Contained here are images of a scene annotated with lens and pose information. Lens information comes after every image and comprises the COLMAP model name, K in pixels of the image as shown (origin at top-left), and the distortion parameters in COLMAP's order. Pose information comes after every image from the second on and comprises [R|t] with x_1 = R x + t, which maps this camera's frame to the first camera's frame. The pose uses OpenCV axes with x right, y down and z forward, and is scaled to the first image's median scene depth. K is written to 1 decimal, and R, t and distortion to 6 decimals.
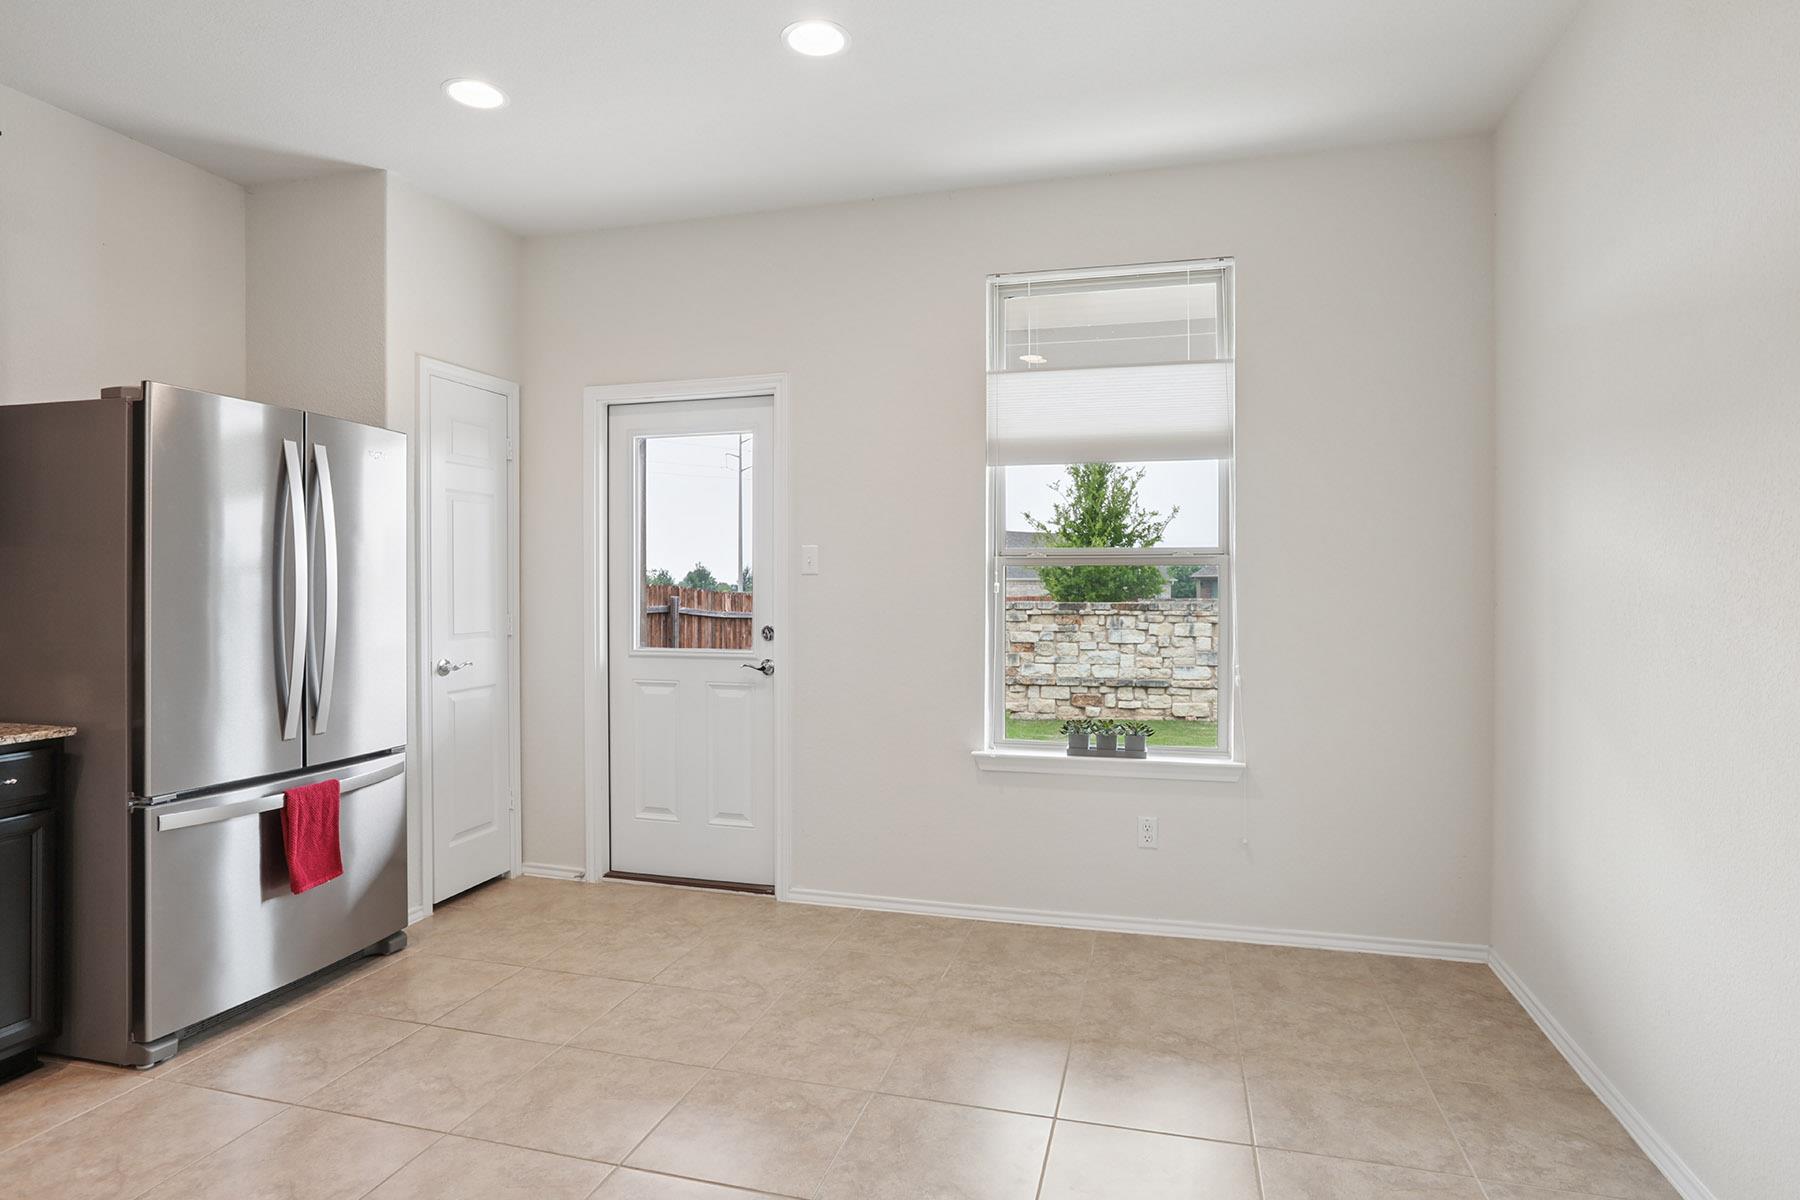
lens RADIAL K [[1026.9, 0, 904.4], [0, 1026.9, 600.3], [0, 0, 1]] dist [-0.003783, -0.000171]
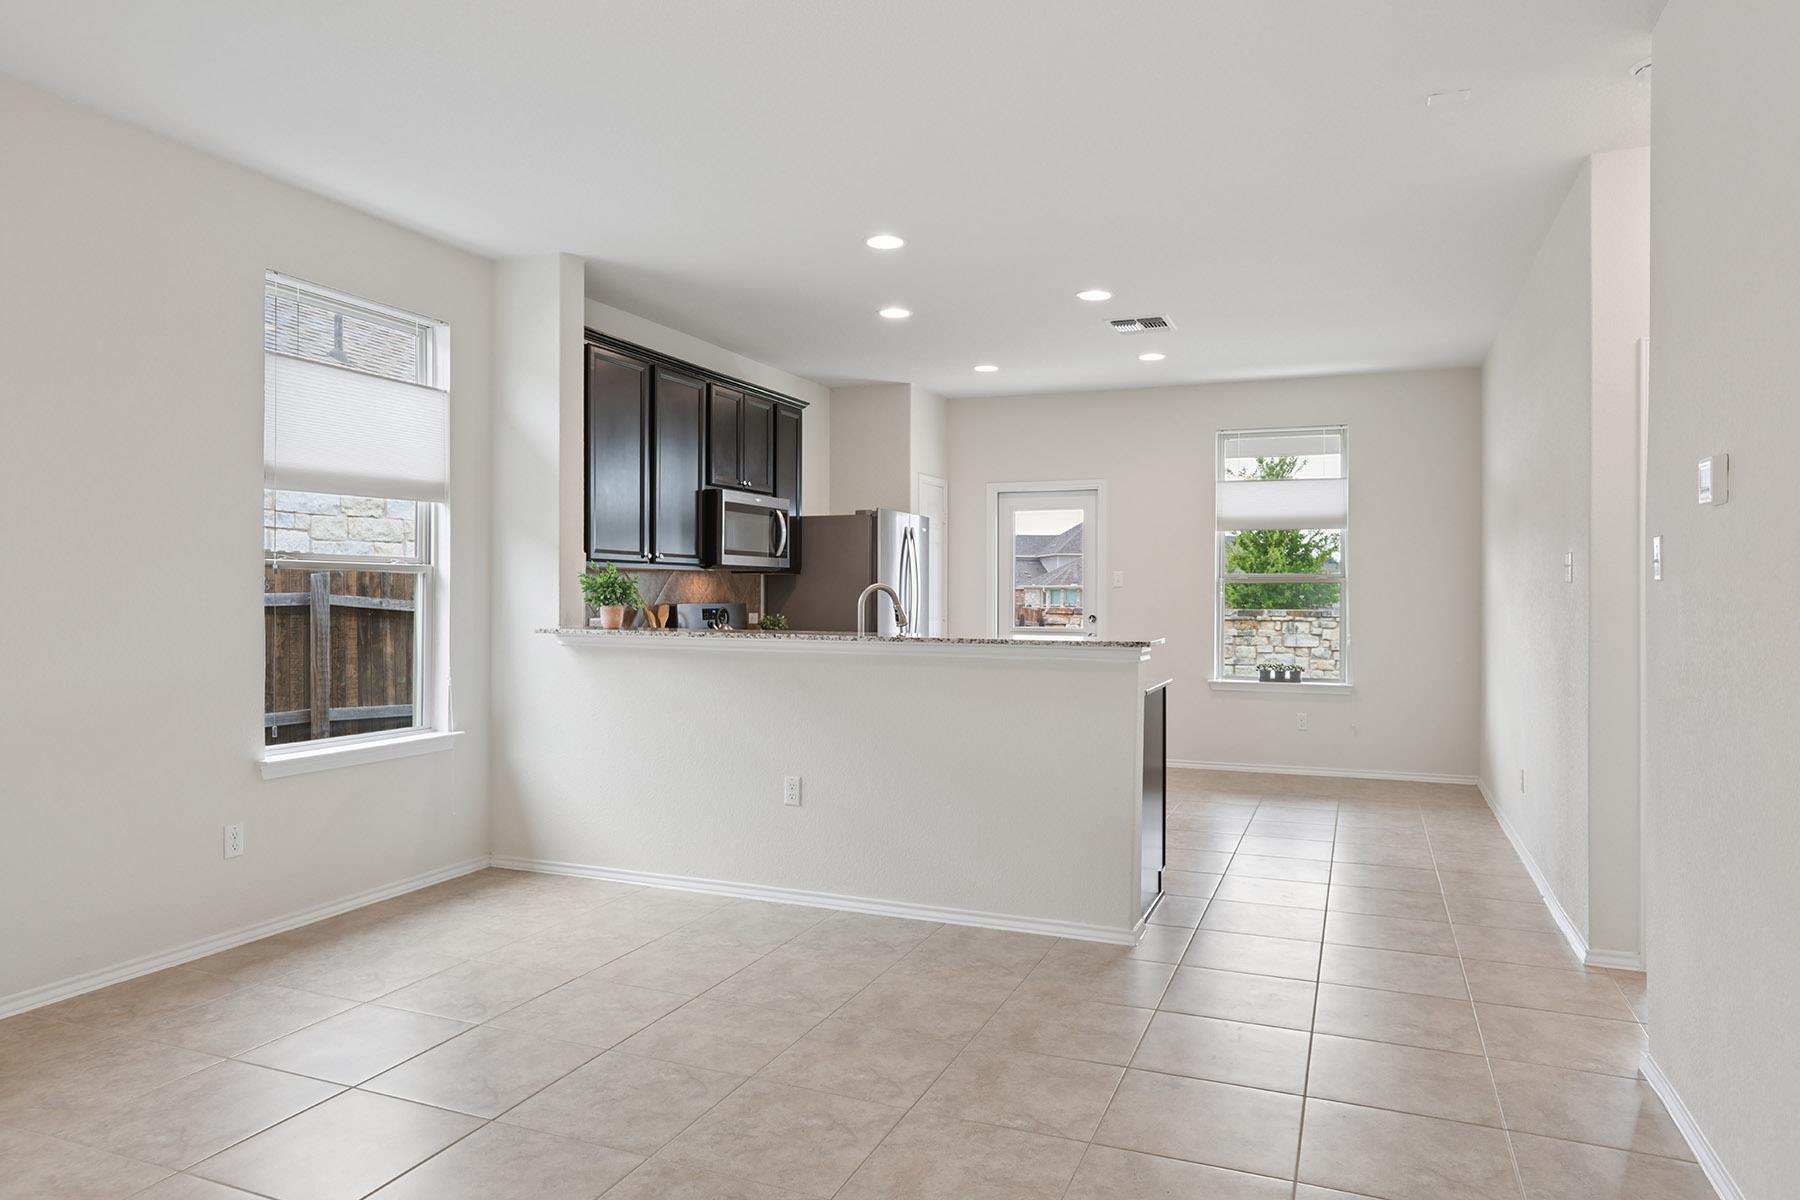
lens RADIAL K [[1170.4, 0, 893.9], [0, 1170.4, 603.2], [0, 0, 1]] dist [-0.027195, -0.001033]
pose [[0.991761, 0.005544, -0.127981, -0.054814], [-0.006275, 0.999966, -0.005309, 0.004624], [0.127948, 0.006069, 0.991762, -0.285929]]
